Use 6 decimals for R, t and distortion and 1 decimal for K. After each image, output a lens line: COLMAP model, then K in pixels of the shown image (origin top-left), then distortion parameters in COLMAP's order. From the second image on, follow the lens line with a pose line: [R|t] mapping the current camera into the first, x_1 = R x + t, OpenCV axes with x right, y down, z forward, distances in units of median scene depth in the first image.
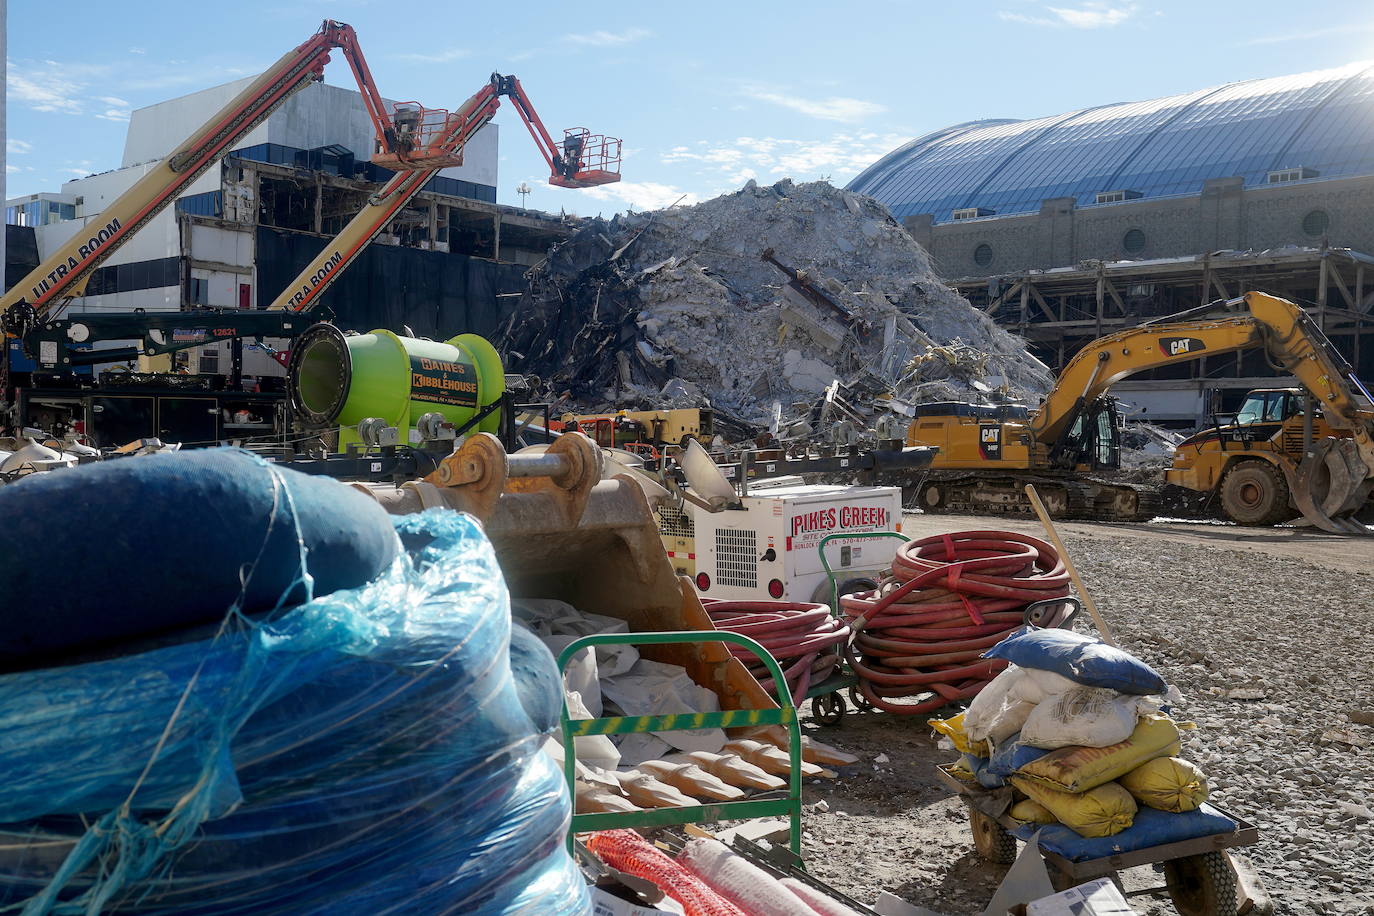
lens RADIAL K [[1533.5, 0, 655.7], [0, 1533.5, 459.2], [0, 0, 1]] dist [0.006939, 0.014322]
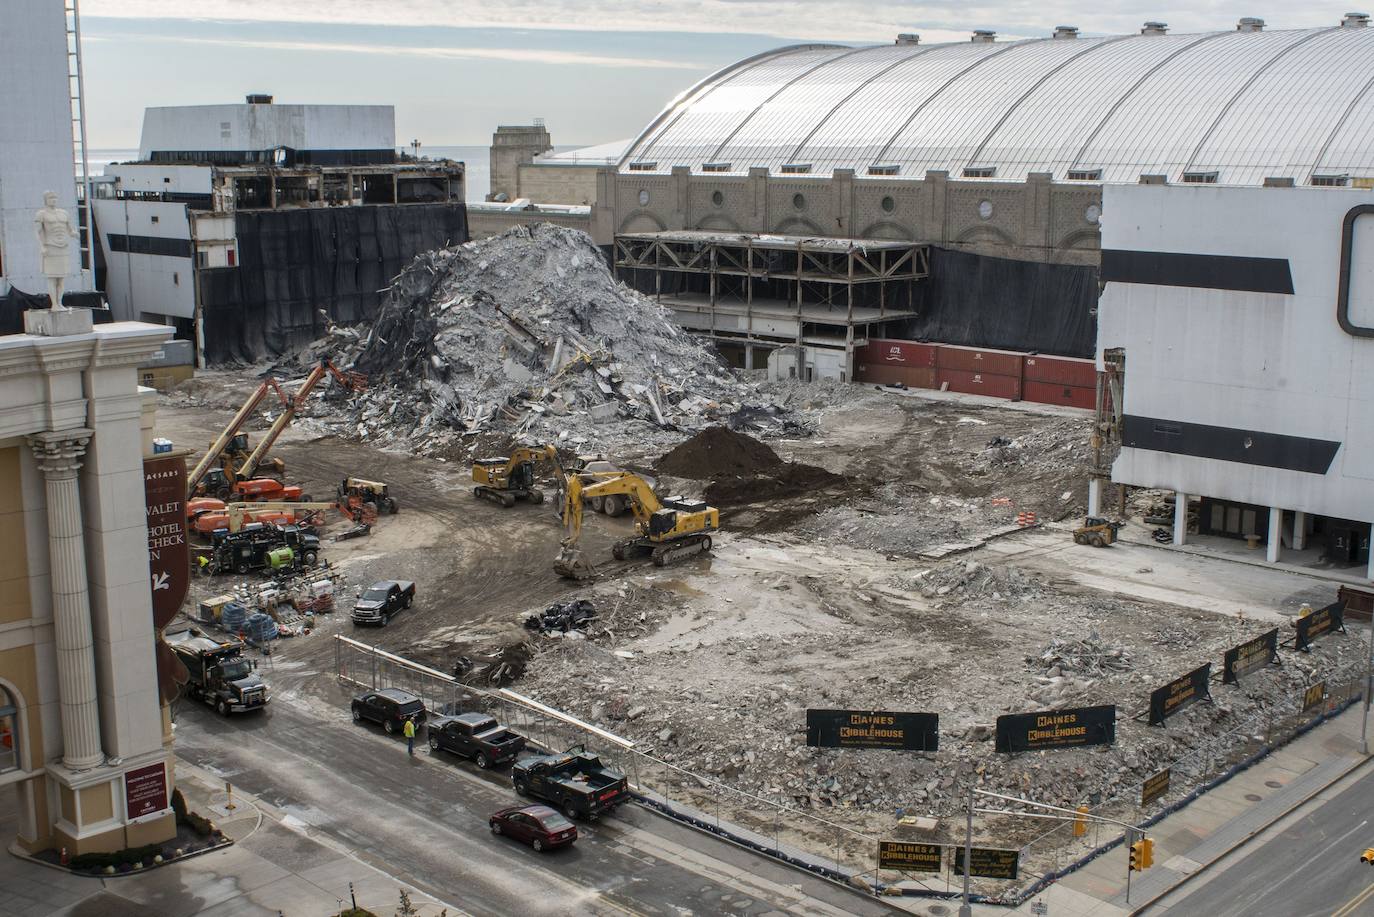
lens RADIAL K [[1693.0, 0, 687.0], [0, 1693.0, 458.5], [0, 0, 1]] dist [-0.088249, 0.049968]
pose [[0.999683, -0.025153, 0.000515, 0.202554], [0.024599, 0.981563, 0.189551, -0.226904], [-0.005273, -0.189478, 0.981871, -0.768264]]
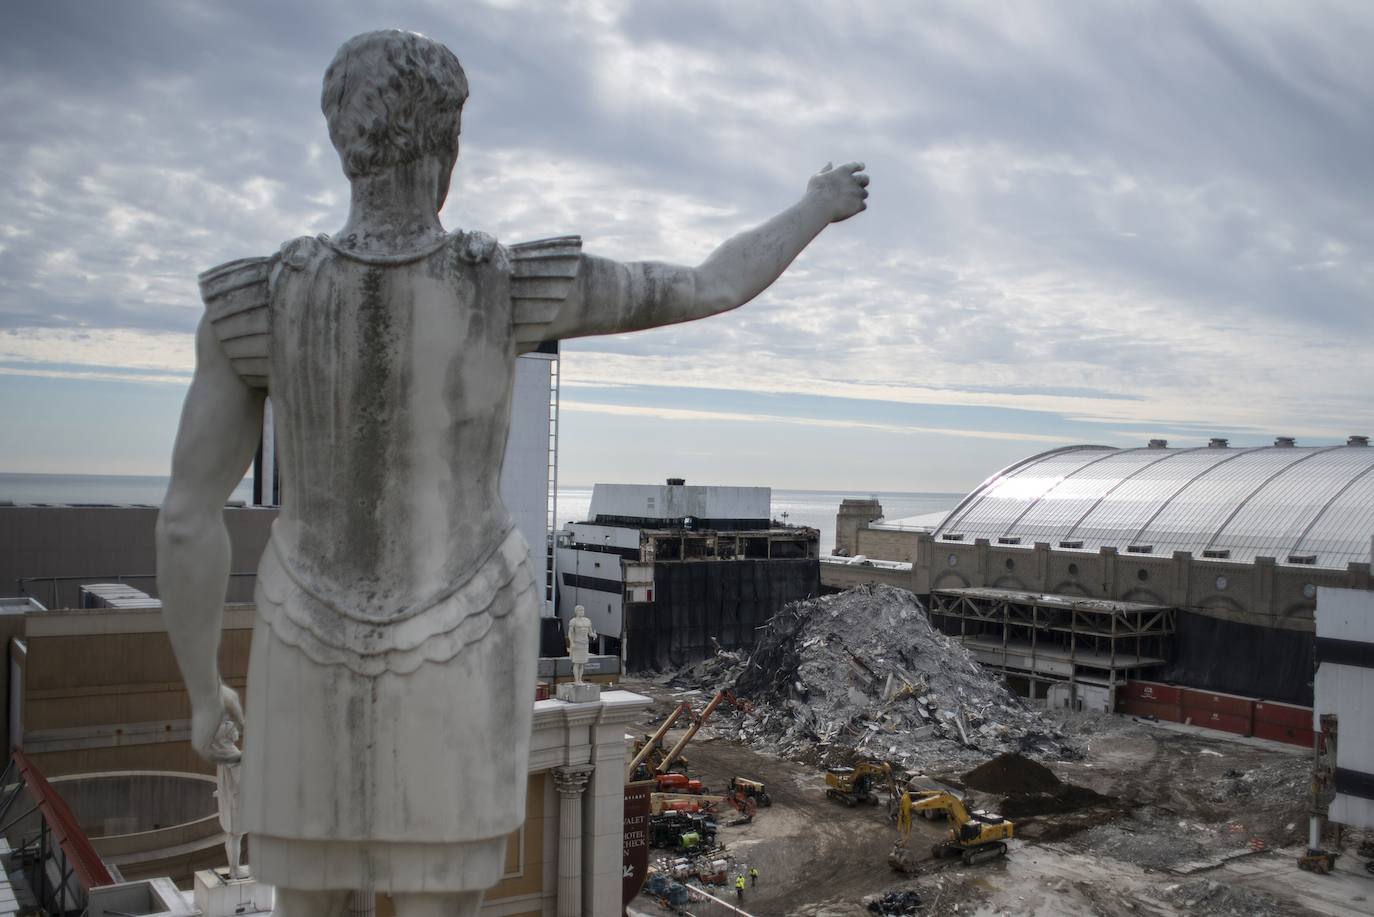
lens RADIAL K [[1308.1, 0, 707.3], [0, 1308.1, 474.6], [0, 0, 1]] dist [-0.106188, 0.139971]
pose [[0.980214, -0.002367, -0.197928, 0.187334], [0.001017, 0.999976, -0.006918, -0.273567], [0.197939, 0.006580, 0.980192, -0.834480]]
